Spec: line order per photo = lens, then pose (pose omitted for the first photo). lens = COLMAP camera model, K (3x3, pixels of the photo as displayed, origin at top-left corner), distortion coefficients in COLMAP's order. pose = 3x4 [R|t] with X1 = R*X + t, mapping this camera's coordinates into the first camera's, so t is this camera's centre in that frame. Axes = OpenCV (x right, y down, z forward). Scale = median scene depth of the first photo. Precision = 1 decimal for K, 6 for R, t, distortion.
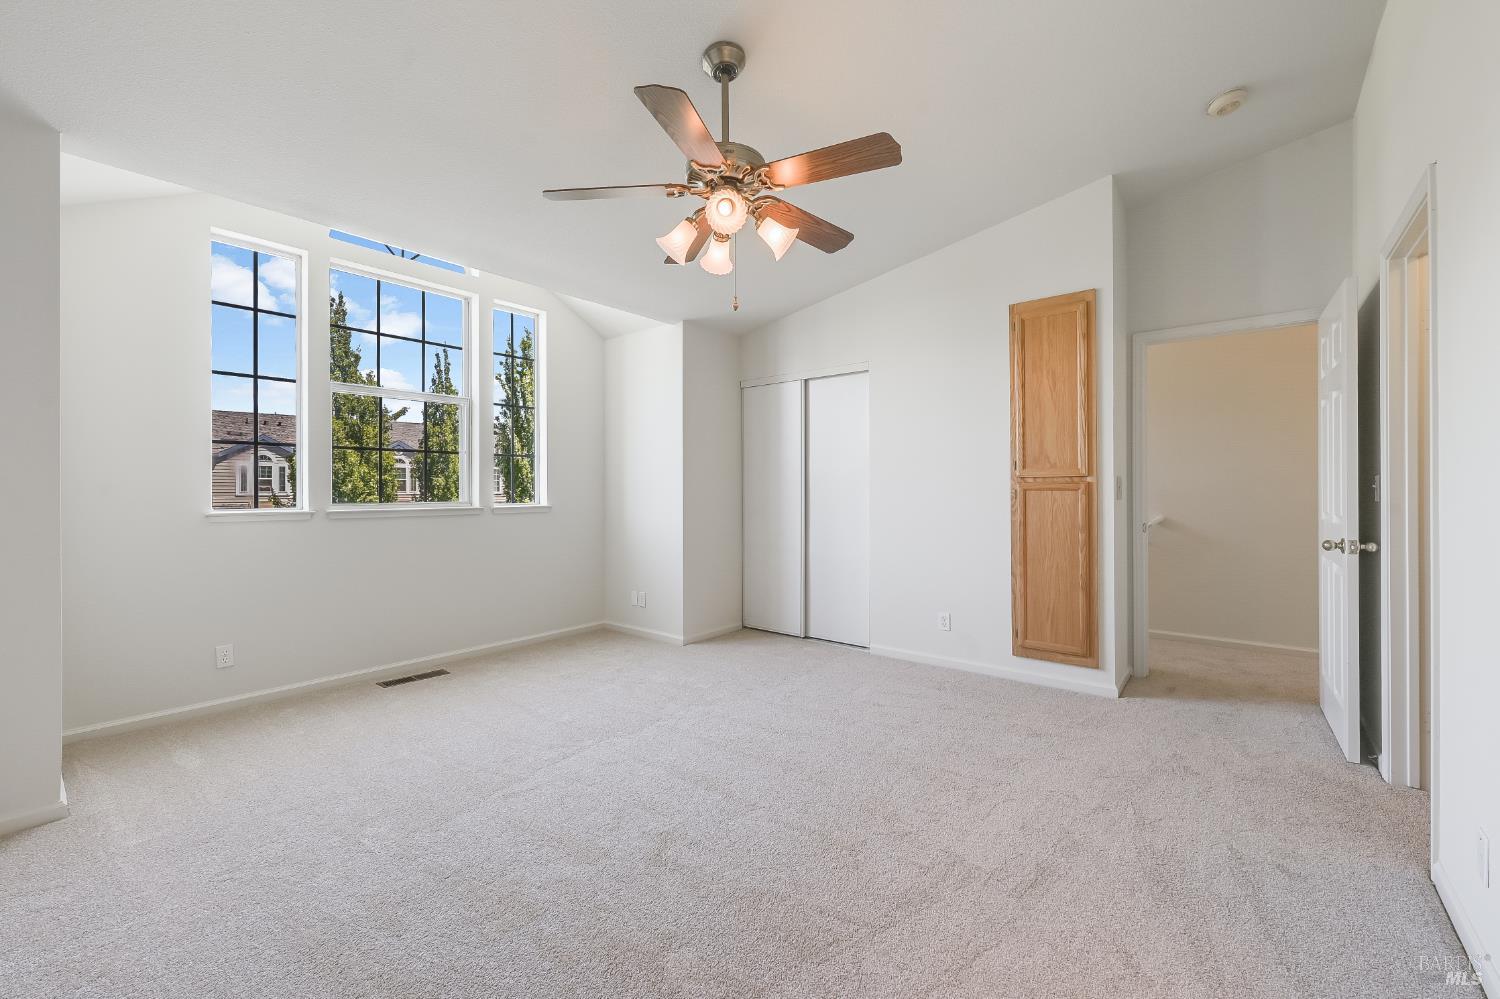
lens RADIAL K [[596.5, 0, 750.0], [0, 596.5, 499.5], [0, 0, 1]] dist [0.000125, 0.000025]
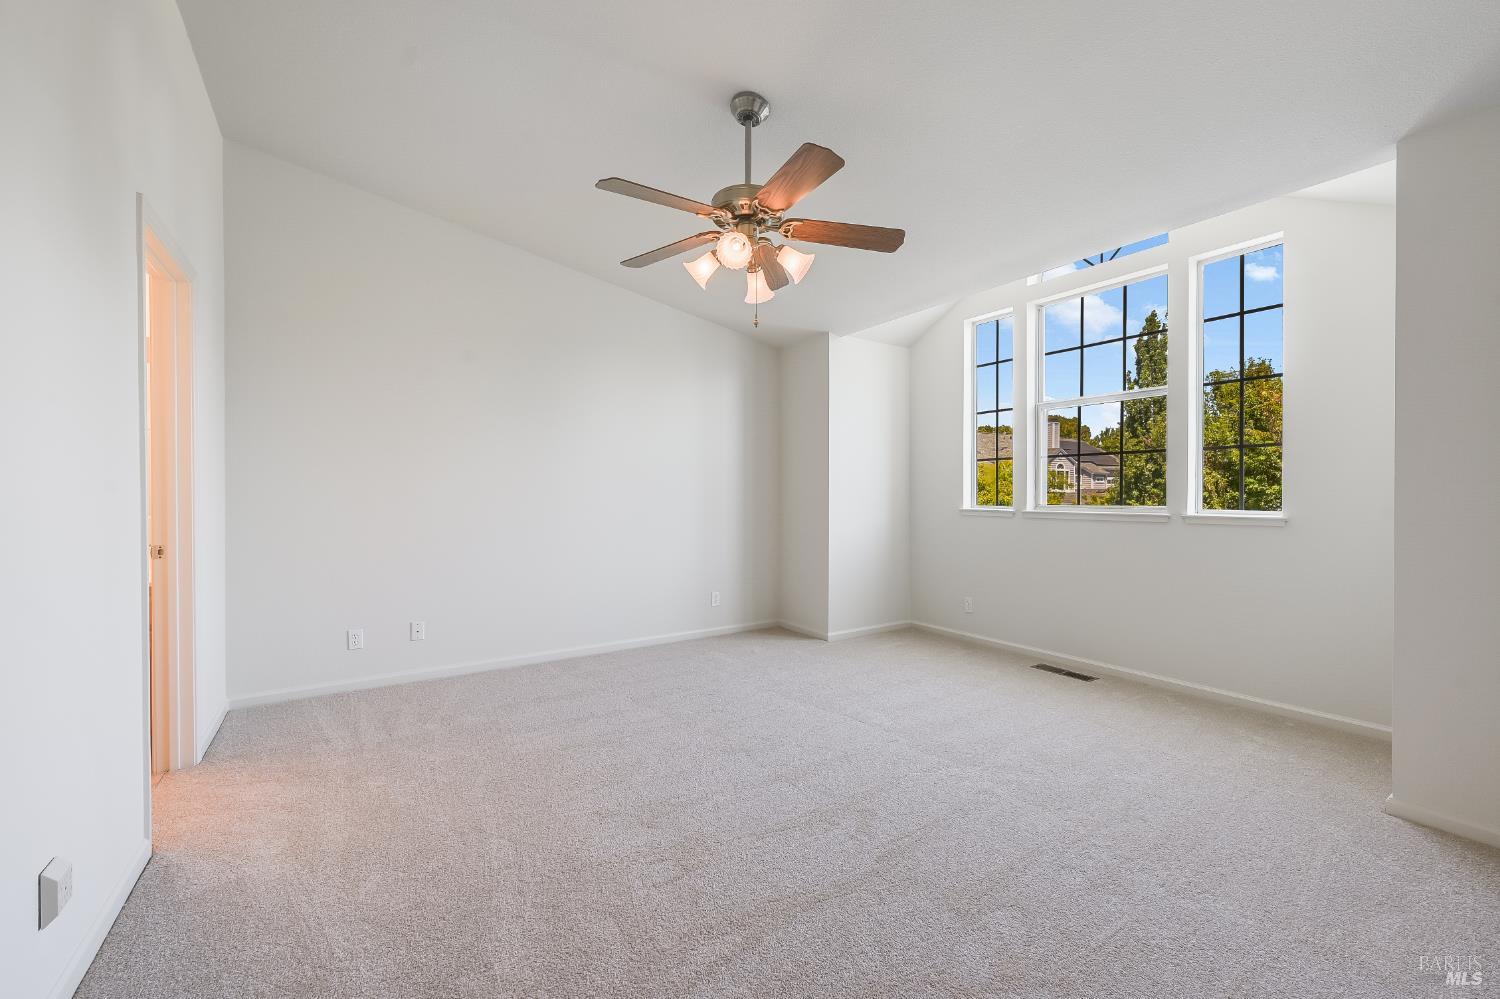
lens RADIAL K [[603.5, 0, 750.0], [0, 603.5, 499.5], [0, 0, 1]] dist [0.001348, 0.000063]
pose [[-0.294115, 0.007192, -0.955743, 0.577815], [-0.016591, 0.999783, 0.012629, -0.008549], [0.955626, 0.019571, -0.293932, 0.742481]]
